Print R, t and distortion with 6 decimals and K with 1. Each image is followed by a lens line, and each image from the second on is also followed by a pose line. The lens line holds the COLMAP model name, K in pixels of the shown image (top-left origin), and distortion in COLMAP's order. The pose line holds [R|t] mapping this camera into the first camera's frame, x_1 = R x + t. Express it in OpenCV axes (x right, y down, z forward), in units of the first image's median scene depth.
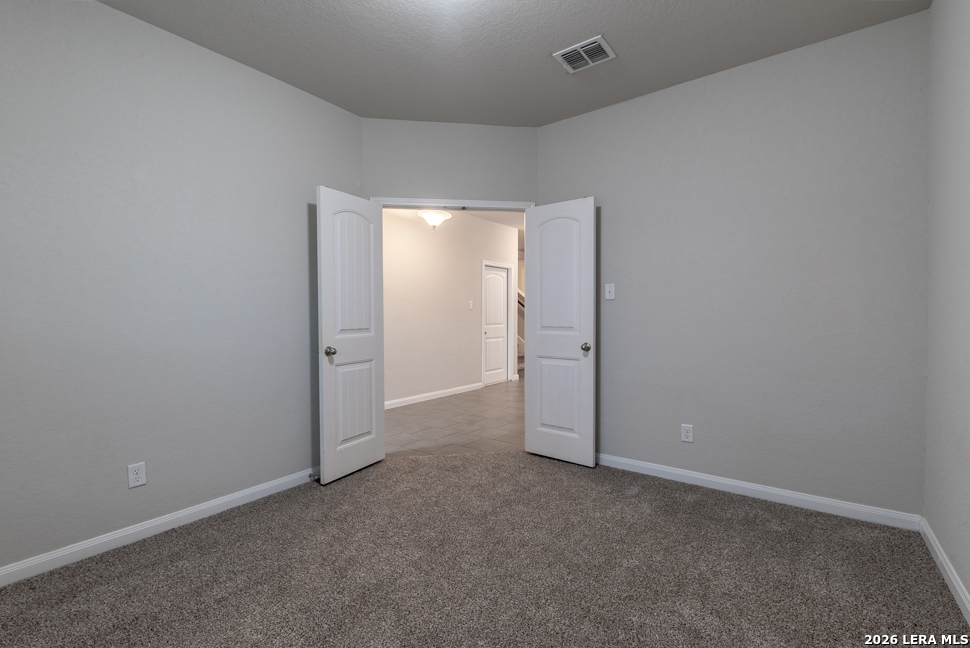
lens RADIAL K [[435.4, 0, 482.3], [0, 435.4, 322.9], [0, 0, 1]] dist [0.016912, -0.011214]
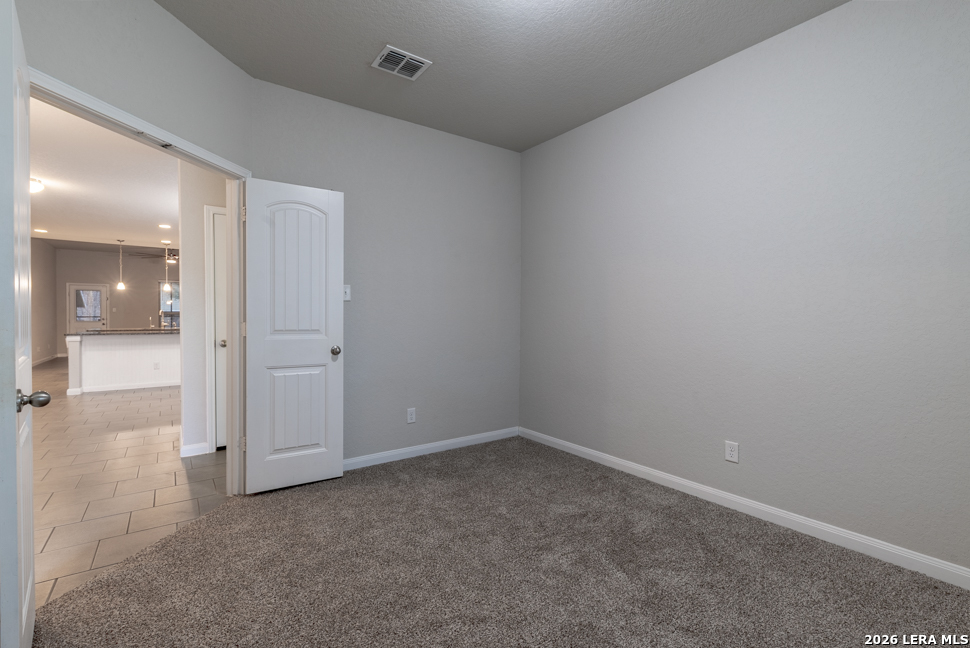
lens RADIAL K [[435.4, 0, 482.3], [0, 435.4, 322.9], [0, 0, 1]] dist [0.016912, -0.011214]
pose [[0.305344, -0.010143, 0.952188, -0.555764], [0.014988, 0.999871, 0.005844, -0.004646], [-0.952124, 0.012487, 0.305457, 0.411739]]
